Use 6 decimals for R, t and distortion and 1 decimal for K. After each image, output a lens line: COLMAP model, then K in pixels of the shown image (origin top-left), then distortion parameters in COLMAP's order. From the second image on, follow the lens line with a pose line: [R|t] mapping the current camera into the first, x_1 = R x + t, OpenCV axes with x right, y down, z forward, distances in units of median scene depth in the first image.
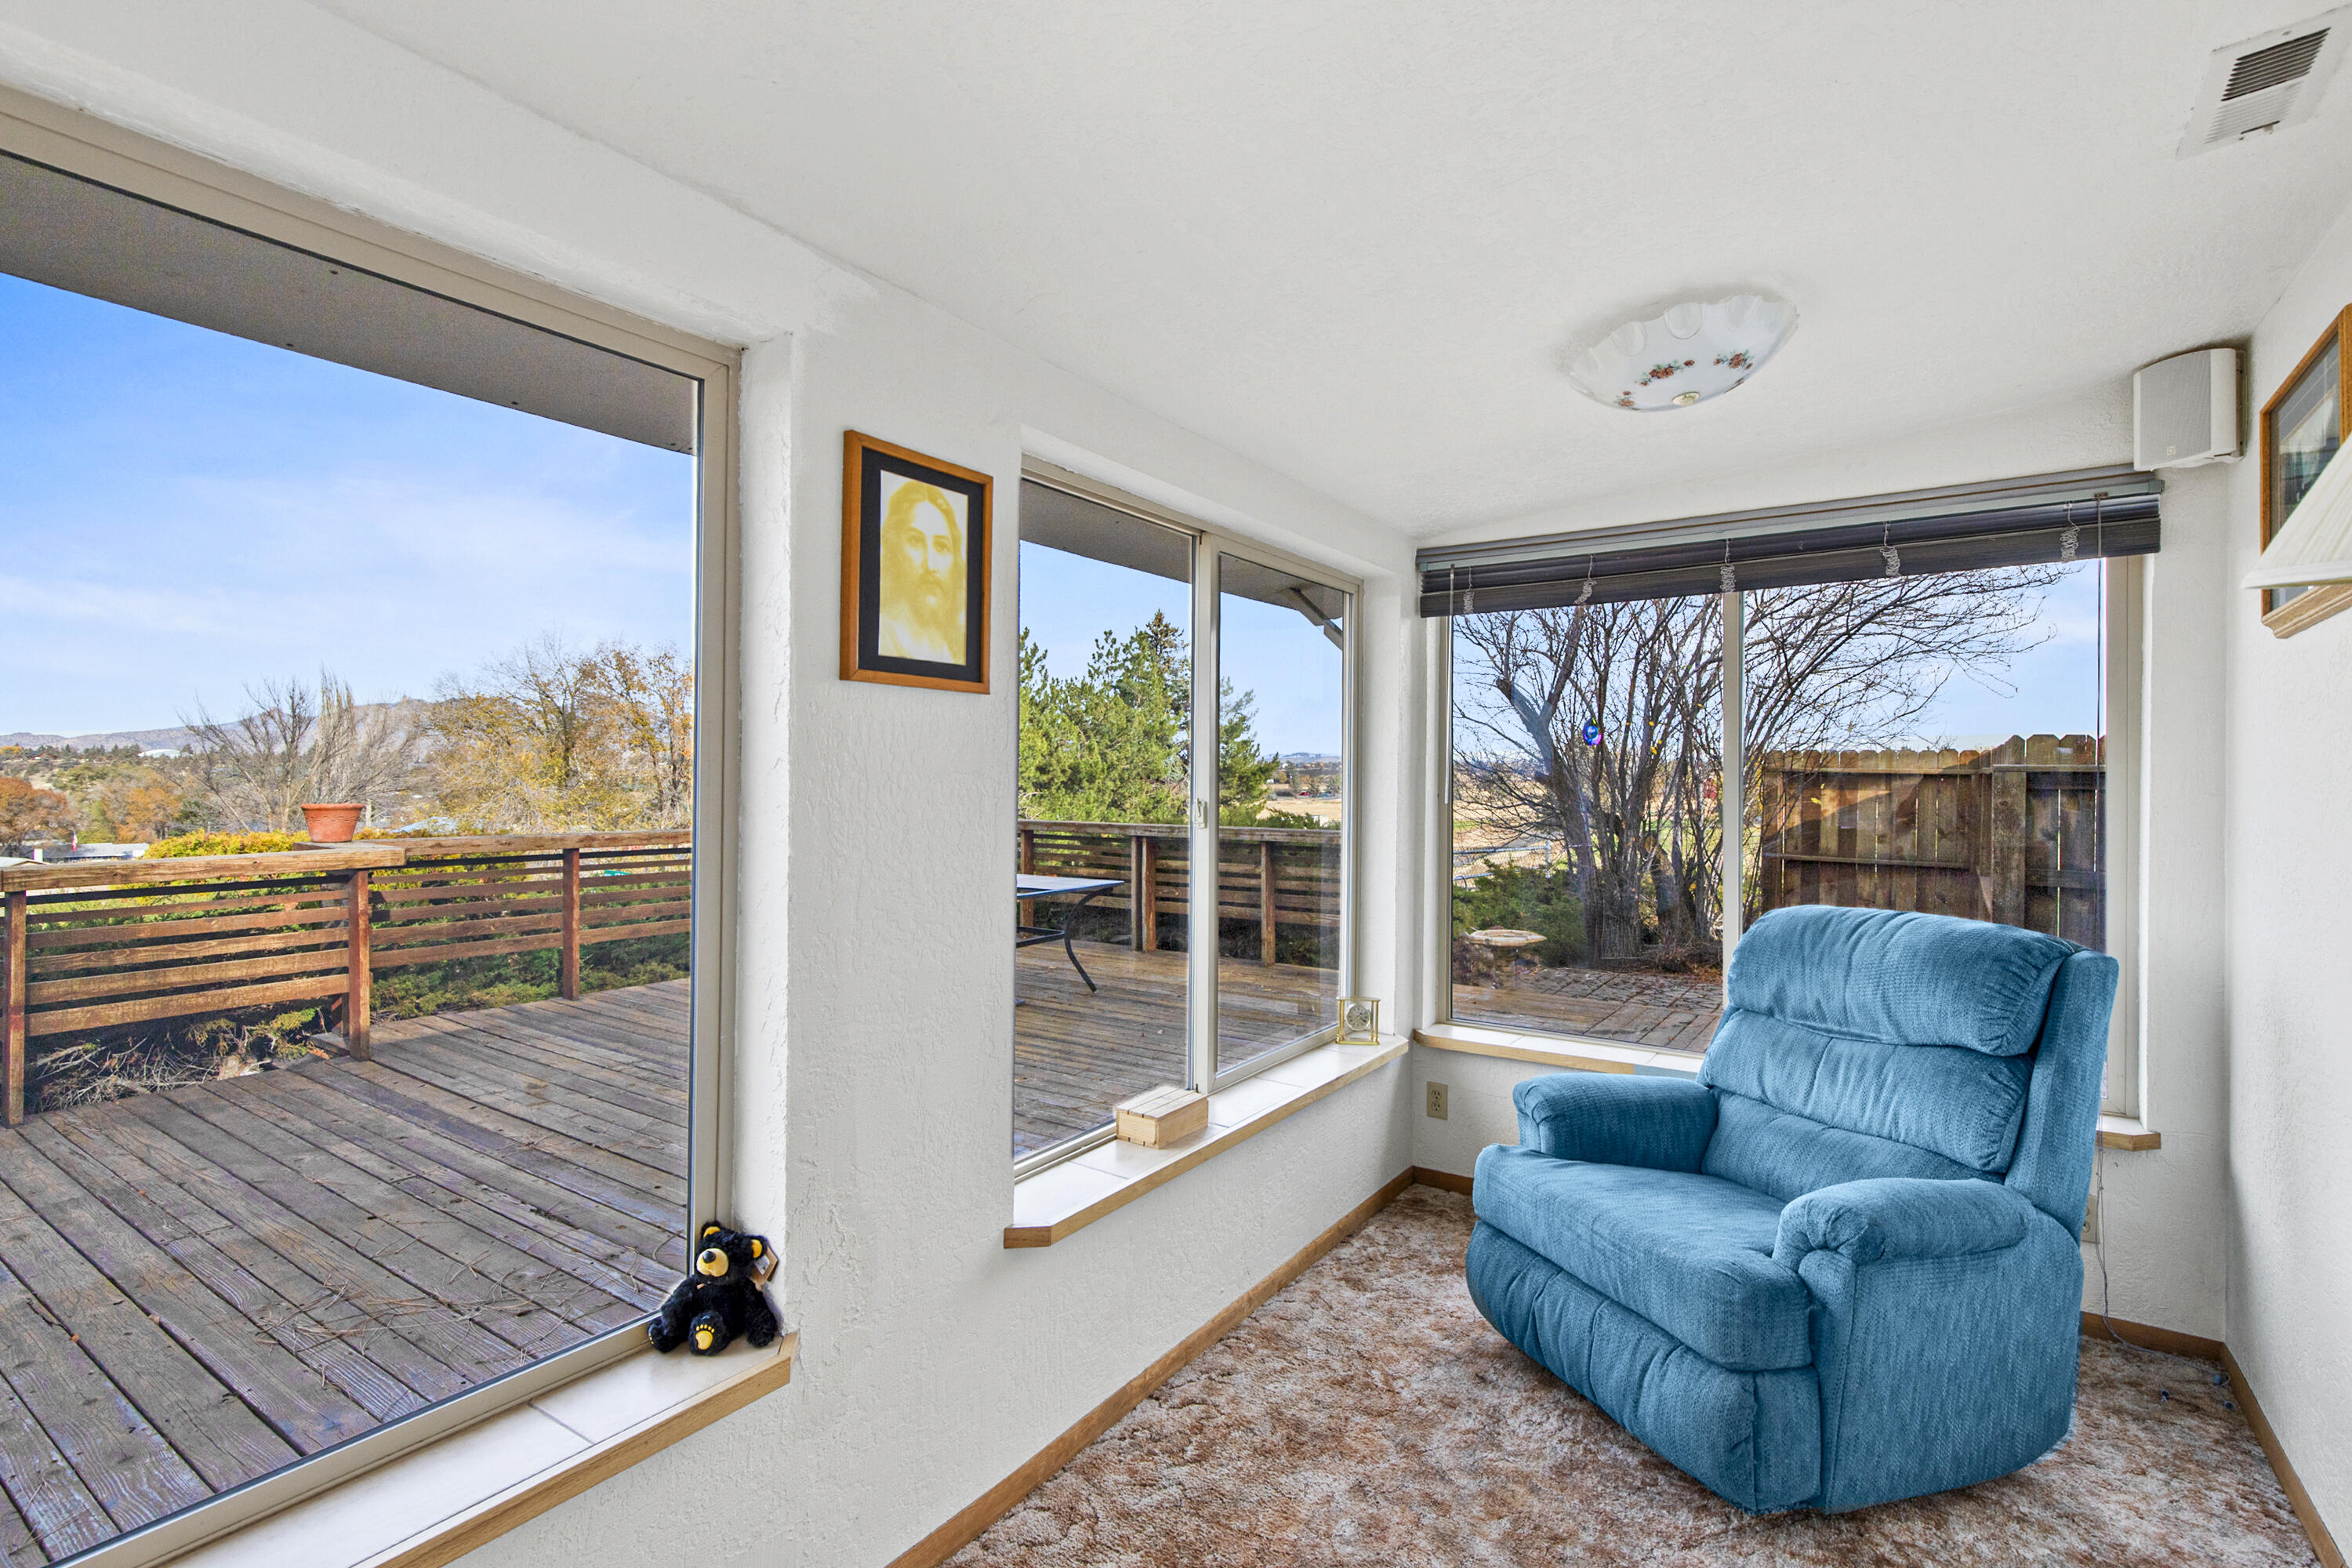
lens RADIAL K [[1089.8, 0, 1187.9], [0, 1089.8, 771.9], [0, 0, 1]] dist [0.006143, -0.000156]
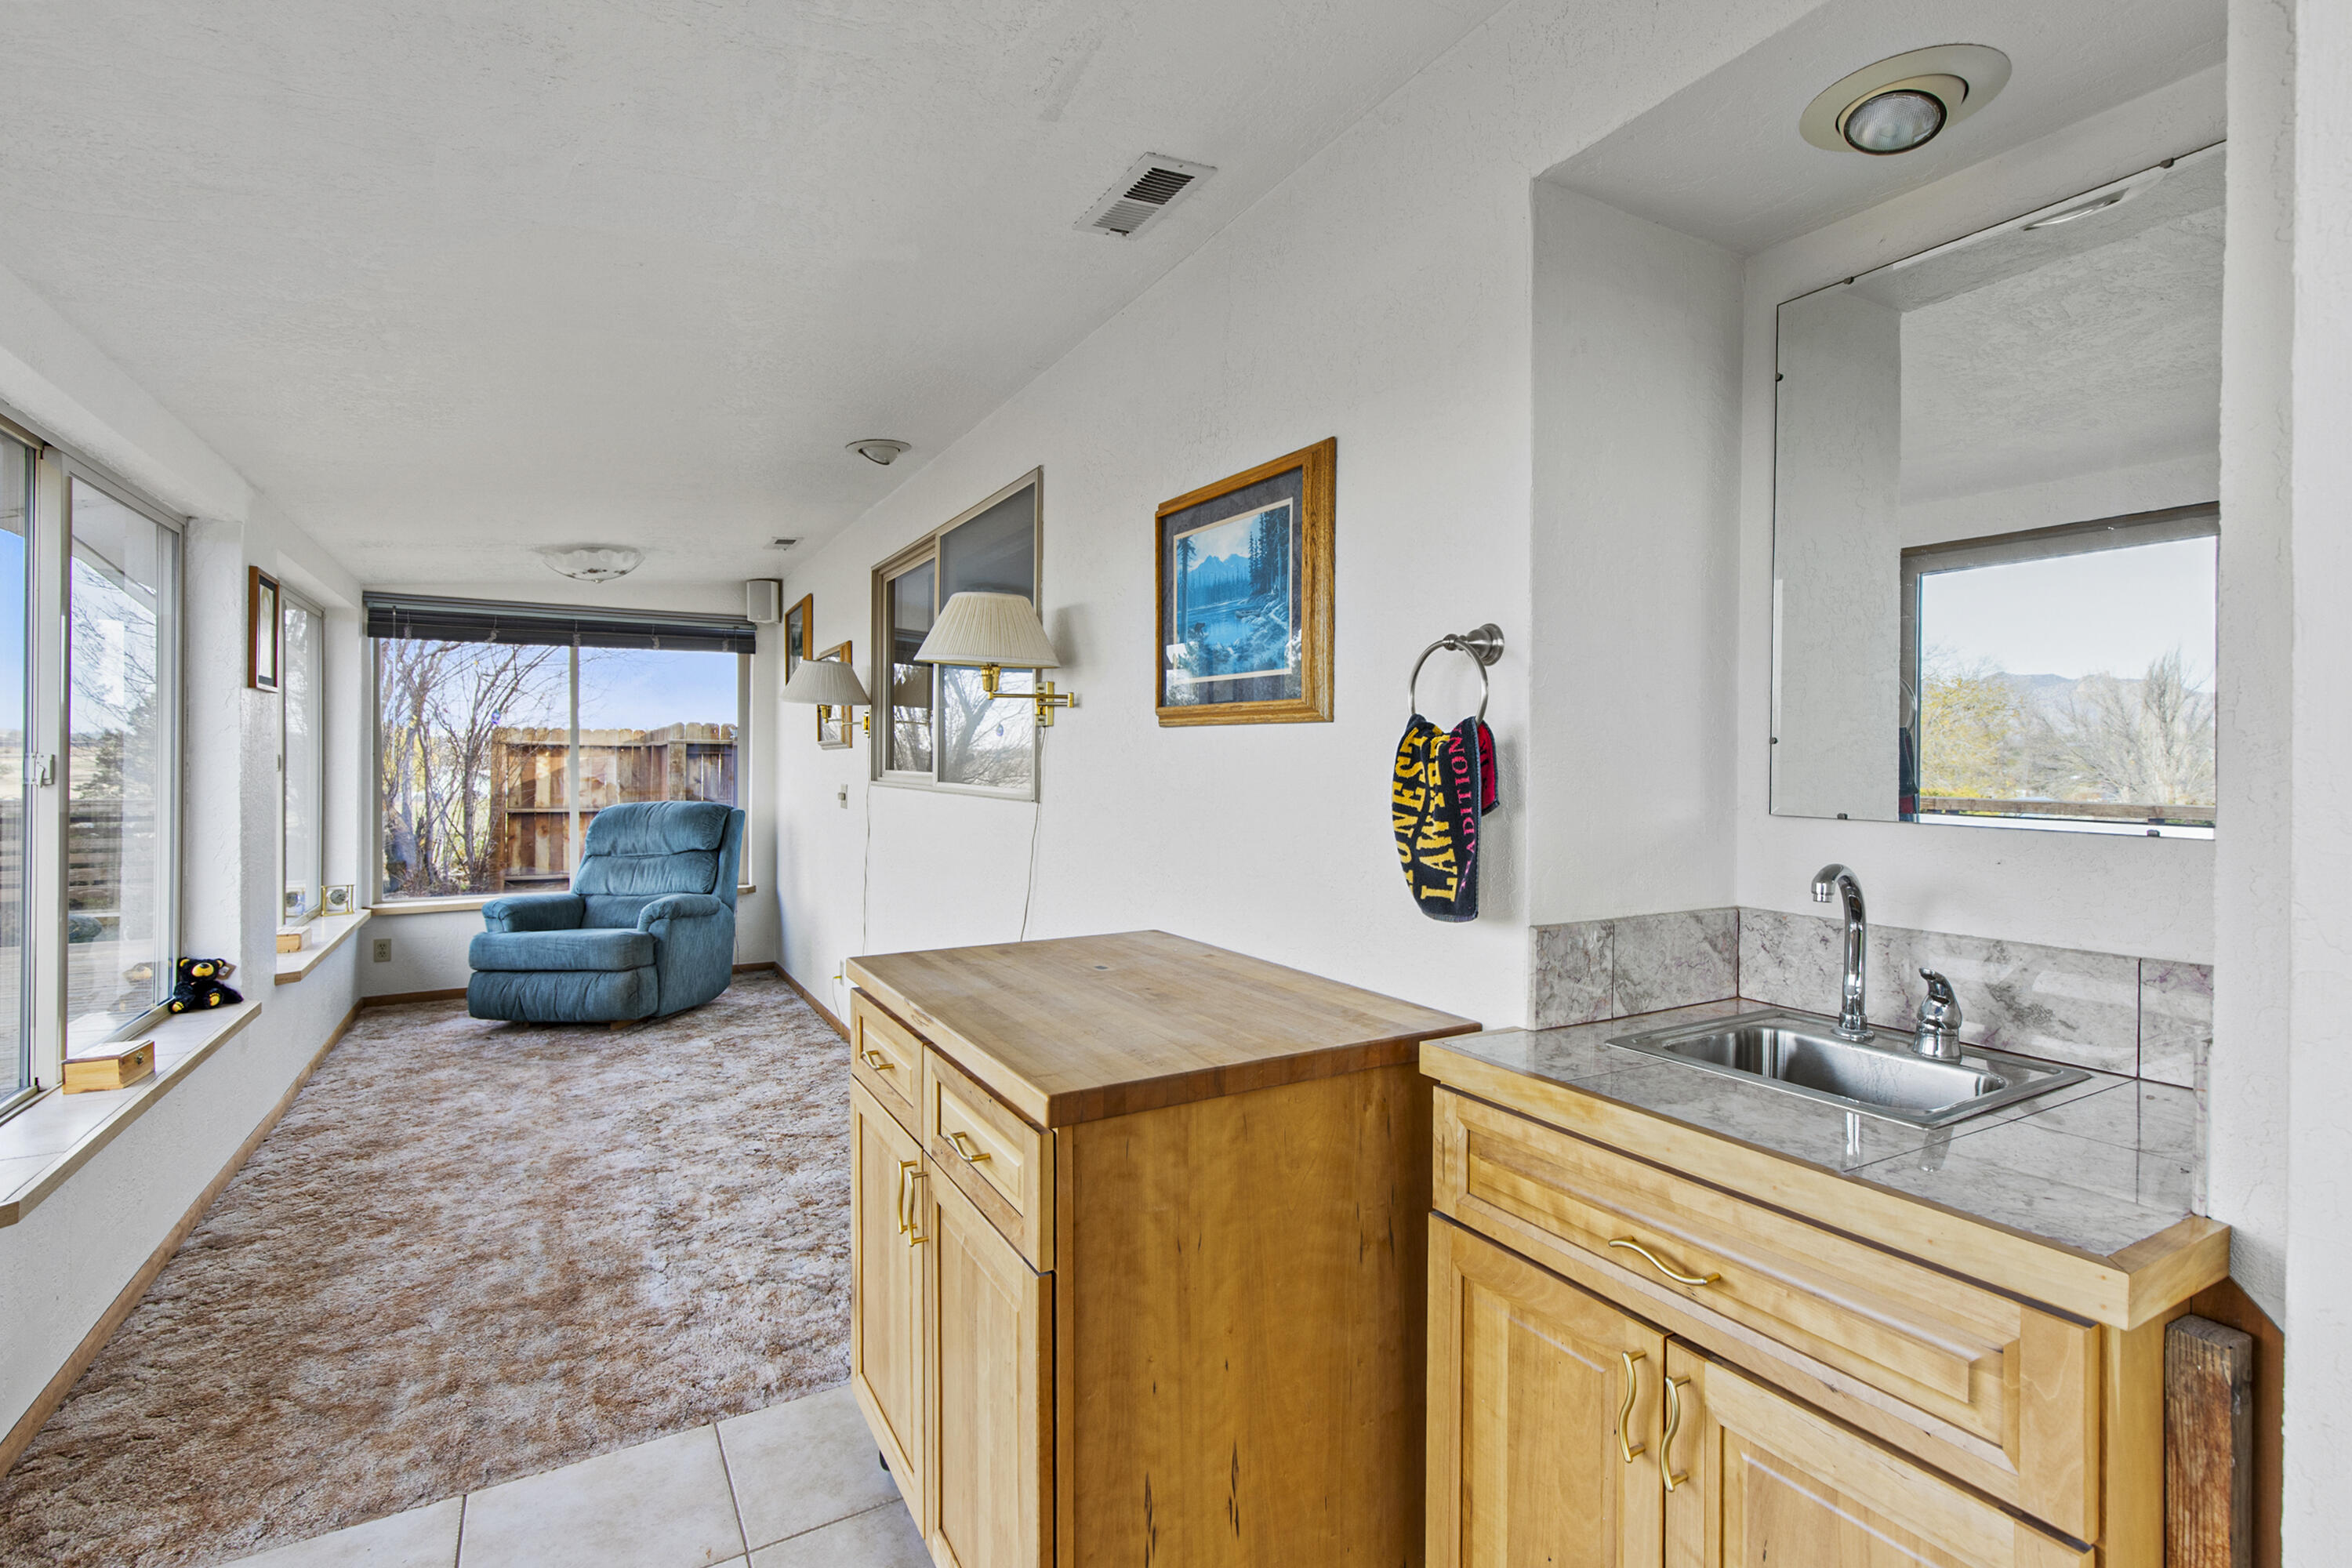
lens RADIAL K [[1089.8, 0, 1187.9], [0, 1089.8, 771.9], [0, 0, 1]] dist [0.006143, -0.000156]
pose [[0.437680, -0.014818, 0.899009, -0.910416], [-0.005373, 0.999803, 0.019095, 0.016322], [-0.899115, -0.013187, 0.437514, -0.967236]]
